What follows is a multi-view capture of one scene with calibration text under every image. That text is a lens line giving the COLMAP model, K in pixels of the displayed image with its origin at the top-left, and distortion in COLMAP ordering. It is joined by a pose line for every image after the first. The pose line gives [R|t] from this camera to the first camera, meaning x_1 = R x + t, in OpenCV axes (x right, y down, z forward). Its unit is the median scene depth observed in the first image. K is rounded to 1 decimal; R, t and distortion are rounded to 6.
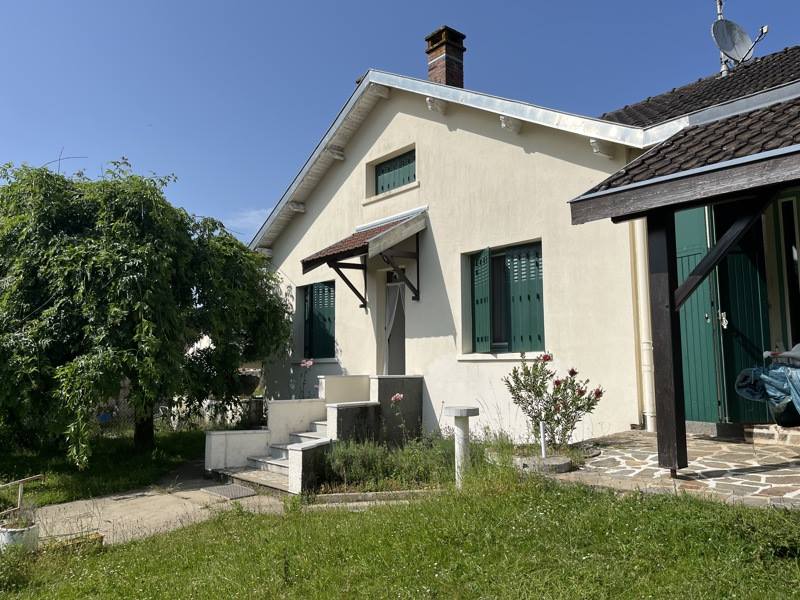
lens RADIAL K [[617.3, 0, 400.0], [0, 617.3, 300.0], [0, 0, 1]] dist [0.006186, 0.005381]
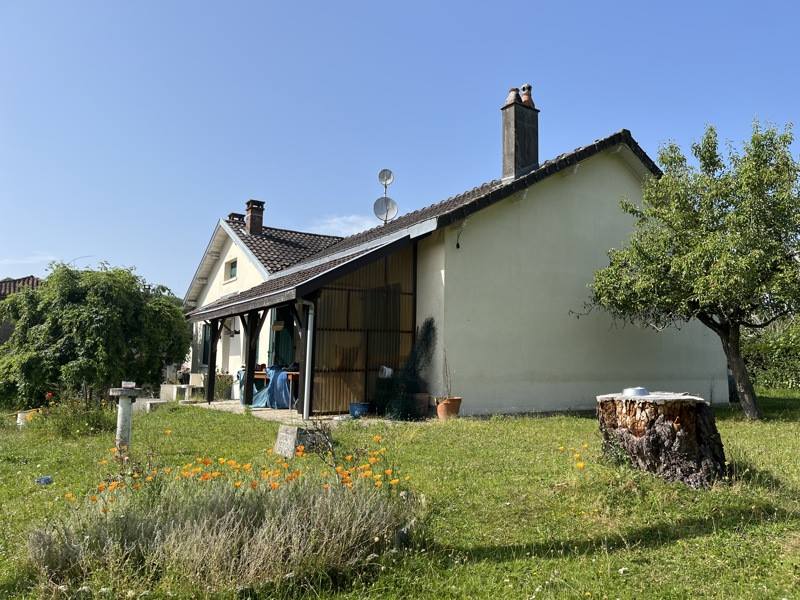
lens RADIAL K [[617.3, 0, 400.0], [0, 617.3, 300.0], [0, 0, 1]] dist [0.006186, 0.005381]
pose [[0.991076, 0.012067, -0.132751, 0.899737], [-0.013123, 0.999889, -0.007084, -0.123176], [0.132651, 0.008763, 0.991124, -1.000406]]
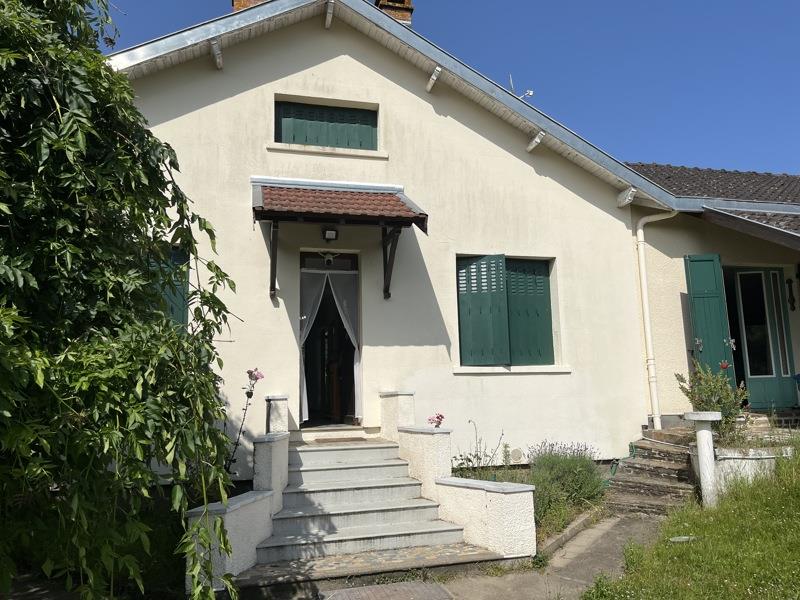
lens RADIAL K [[617.3, 0, 400.0], [0, 617.3, 300.0], [0, 0, 1]] dist [0.006186, 0.005381]
pose [[0.422736, 0.118841, 0.898427, -0.726389], [-0.080433, 0.992372, -0.093421, 0.080594], [-0.902677, -0.032771, 0.429070, 0.683277]]
